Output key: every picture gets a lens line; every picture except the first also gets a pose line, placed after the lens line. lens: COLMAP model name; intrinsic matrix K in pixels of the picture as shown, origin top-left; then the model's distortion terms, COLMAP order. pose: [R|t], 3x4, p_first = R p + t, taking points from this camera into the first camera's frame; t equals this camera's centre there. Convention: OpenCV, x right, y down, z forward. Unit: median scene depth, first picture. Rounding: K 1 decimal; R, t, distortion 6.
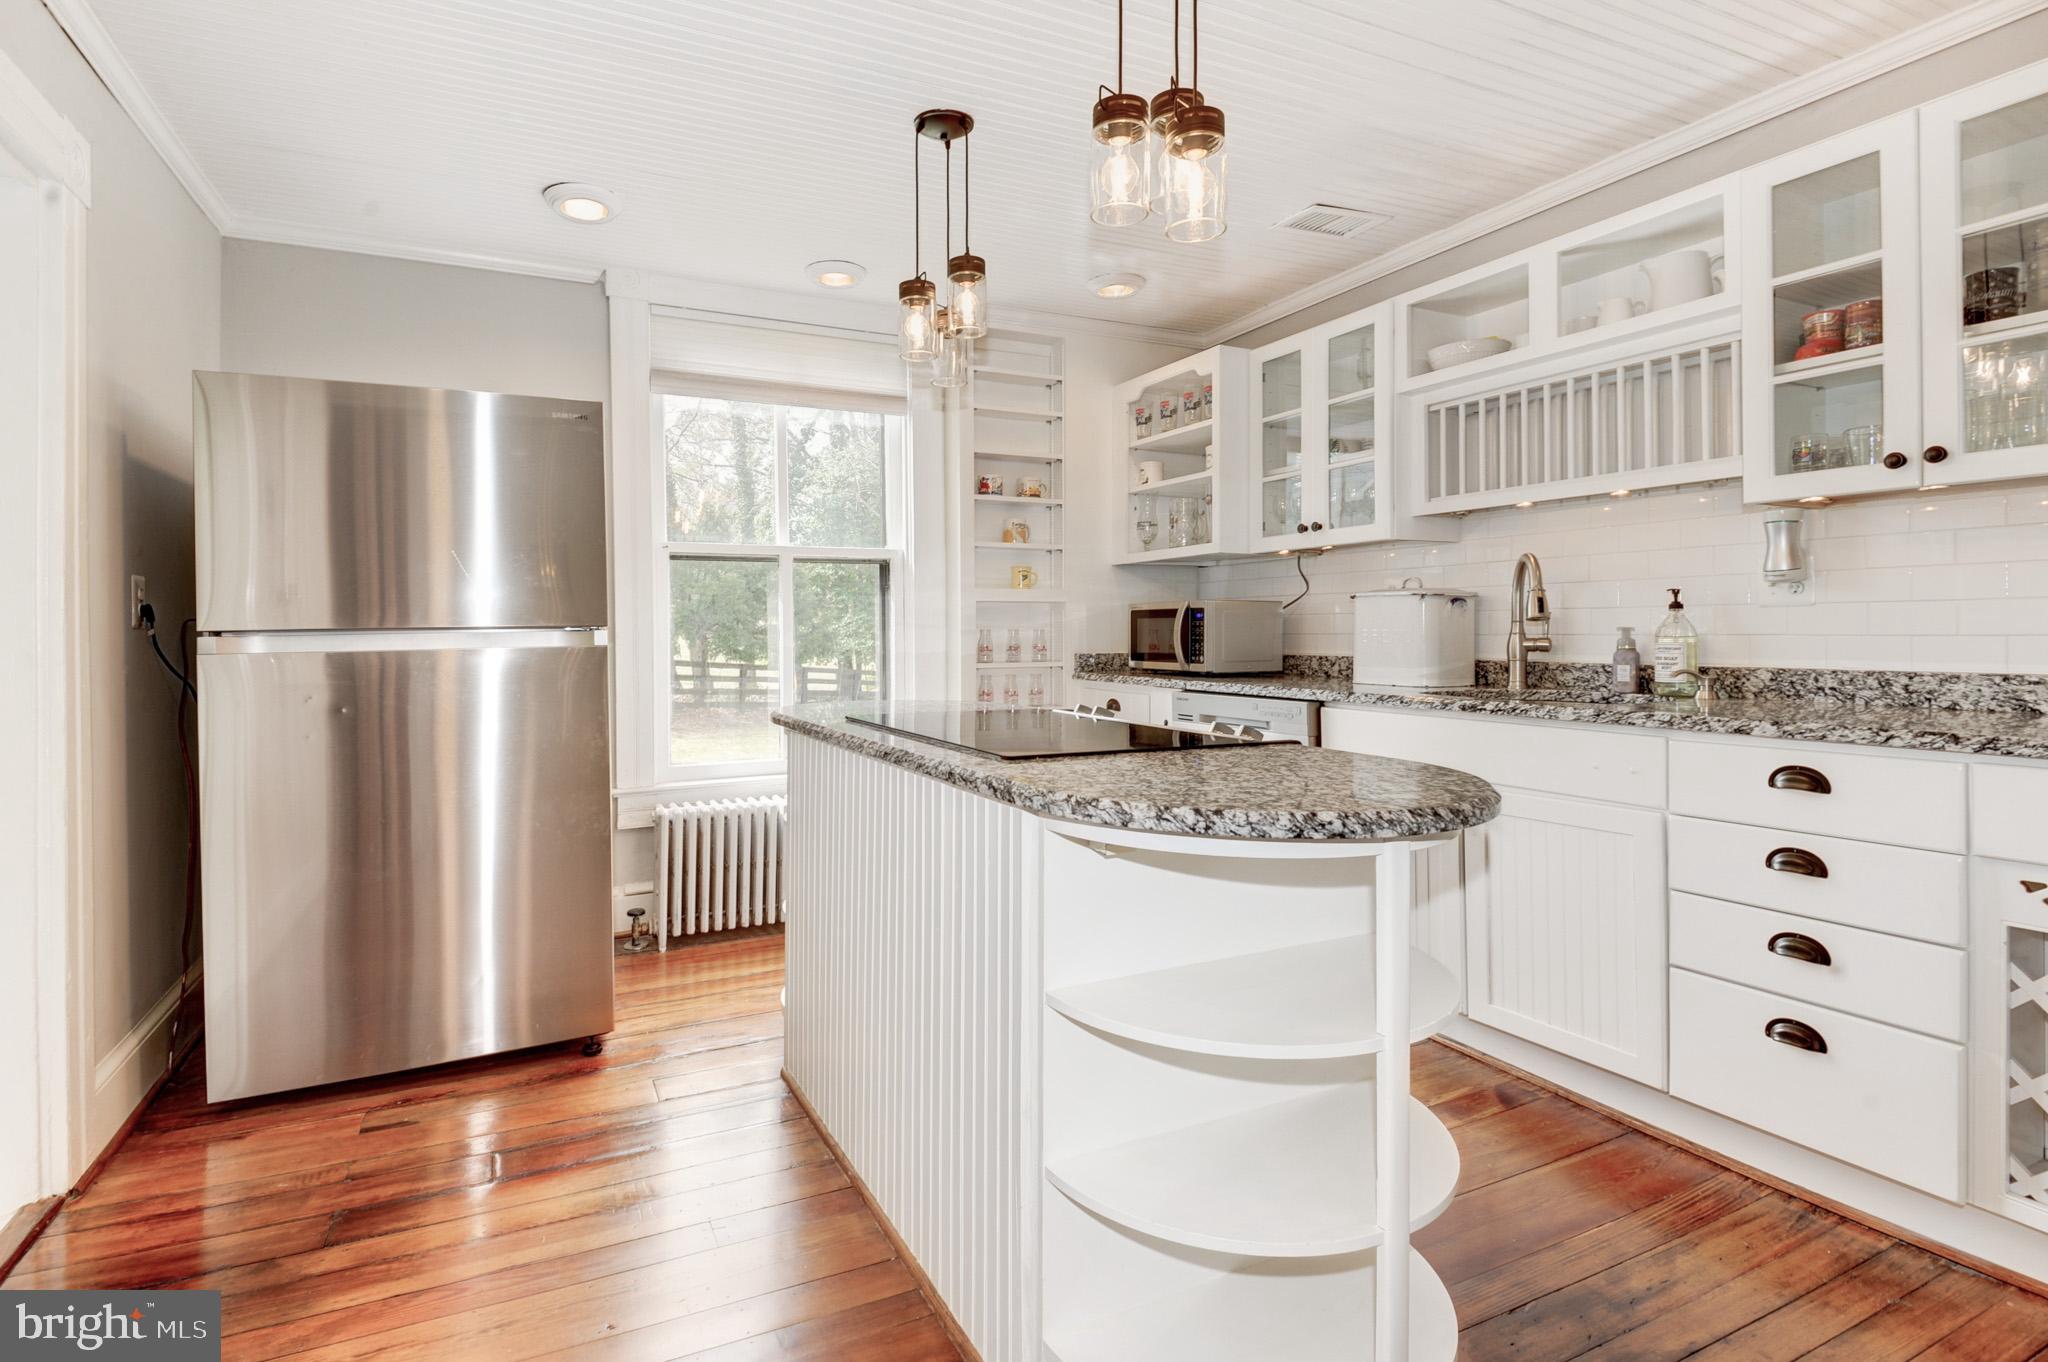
lens RADIAL K [[984.8, 0, 980.4], [0, 984.8, 641.5], [0, 0, 1]] dist [-0.035560, -0.001930]
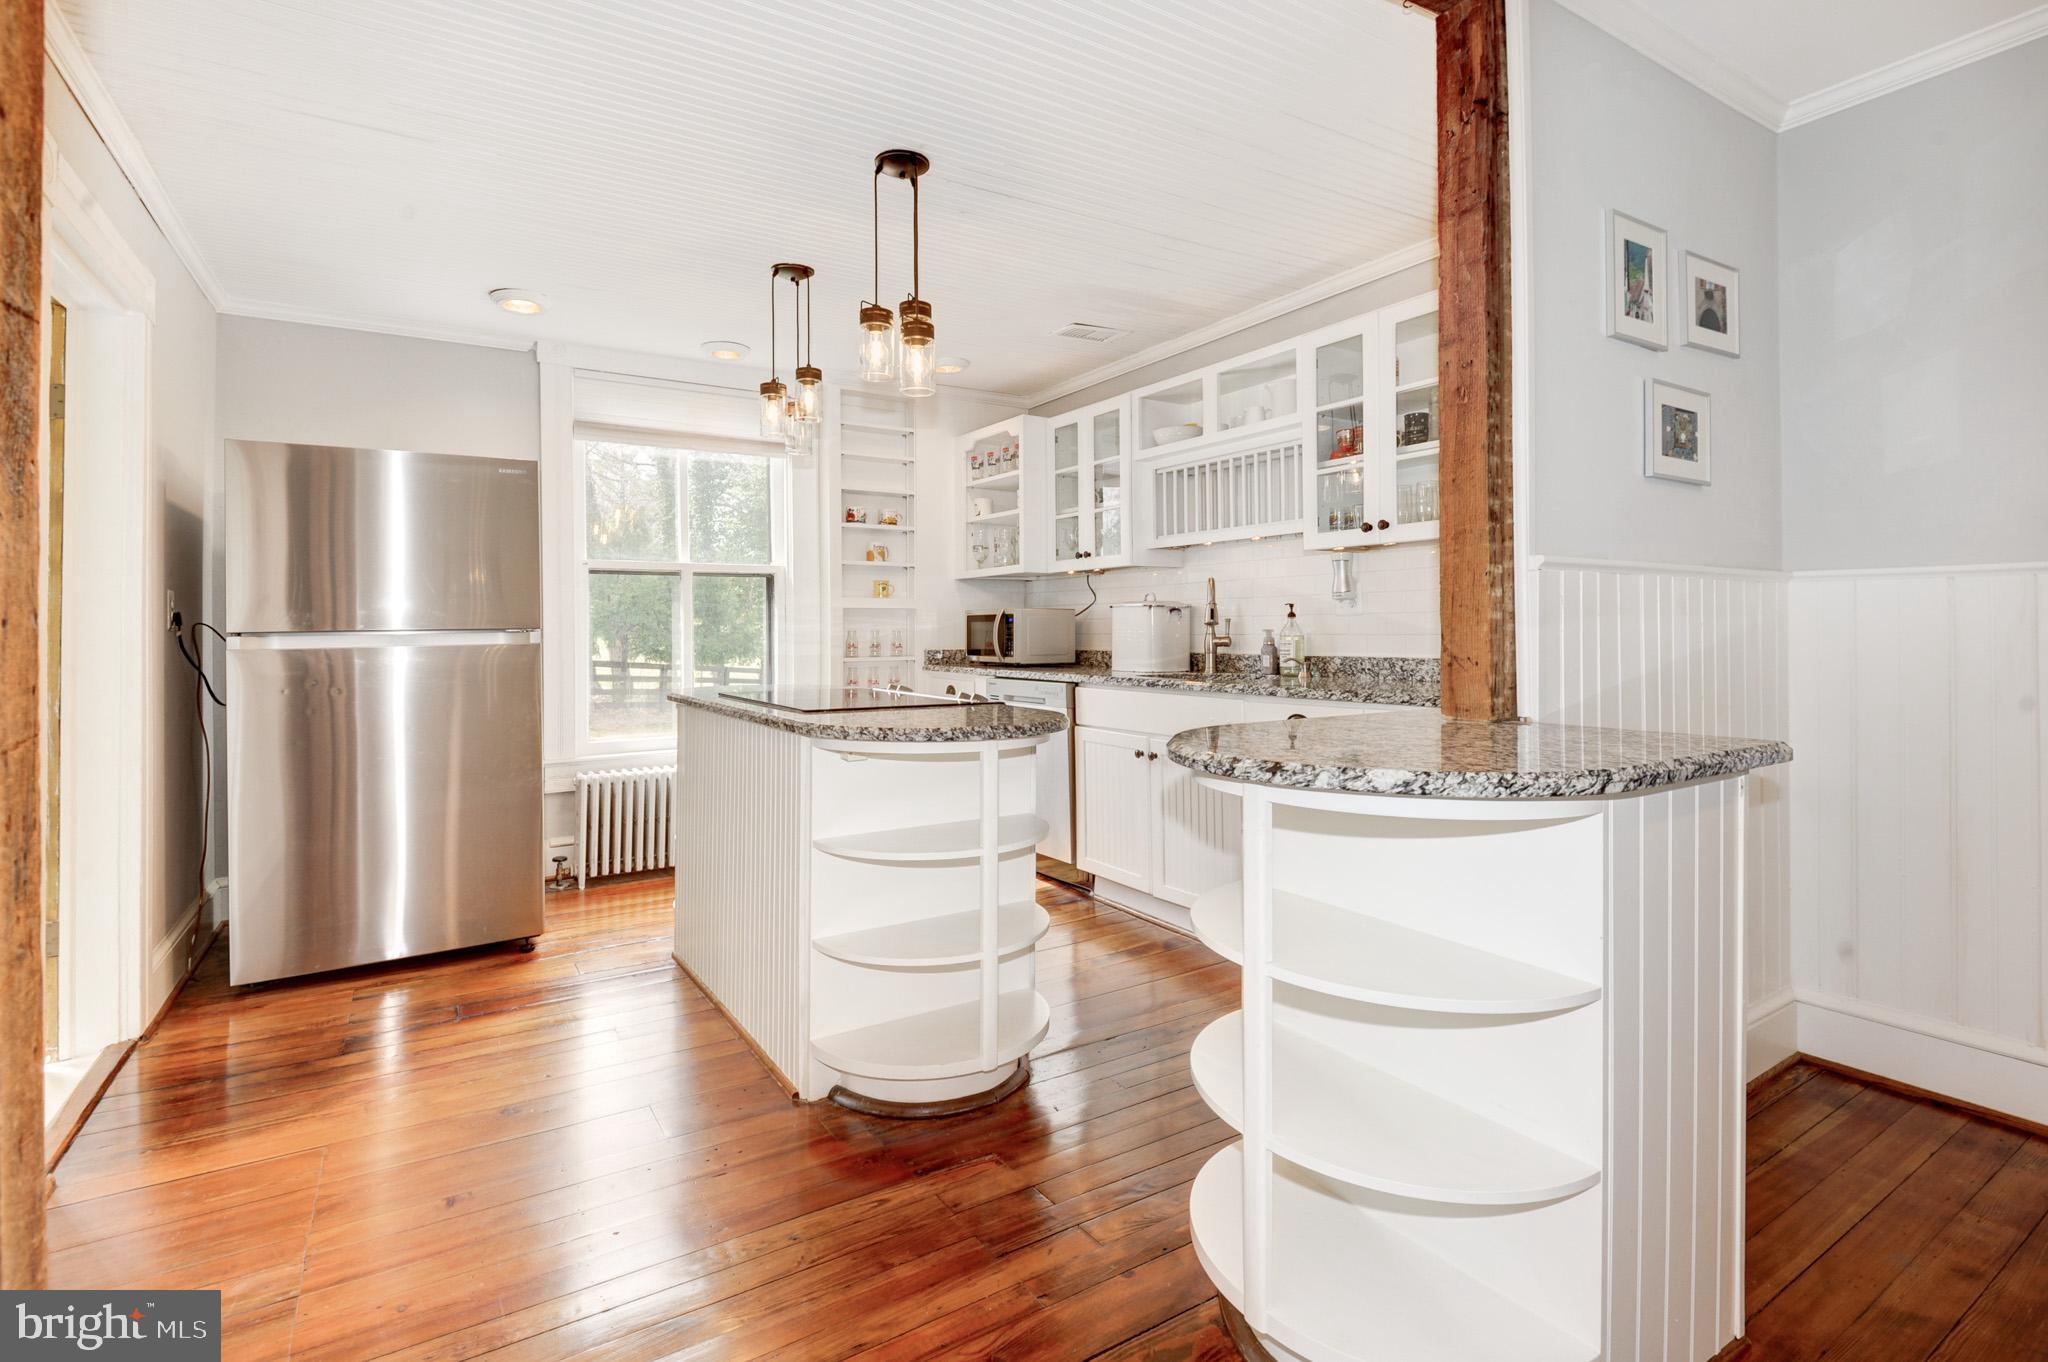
lens RADIAL K [[938.6, 0, 994.8], [0, 938.6, 626.7], [0, 0, 1]] dist [-0.028058, -0.005979]
pose [[0.994605, 0.000104, 0.103739, 0.104758], [0.001534, 0.999875, -0.015710, 0.002743], [-0.103727, 0.015784, 0.994481, -0.335996]]
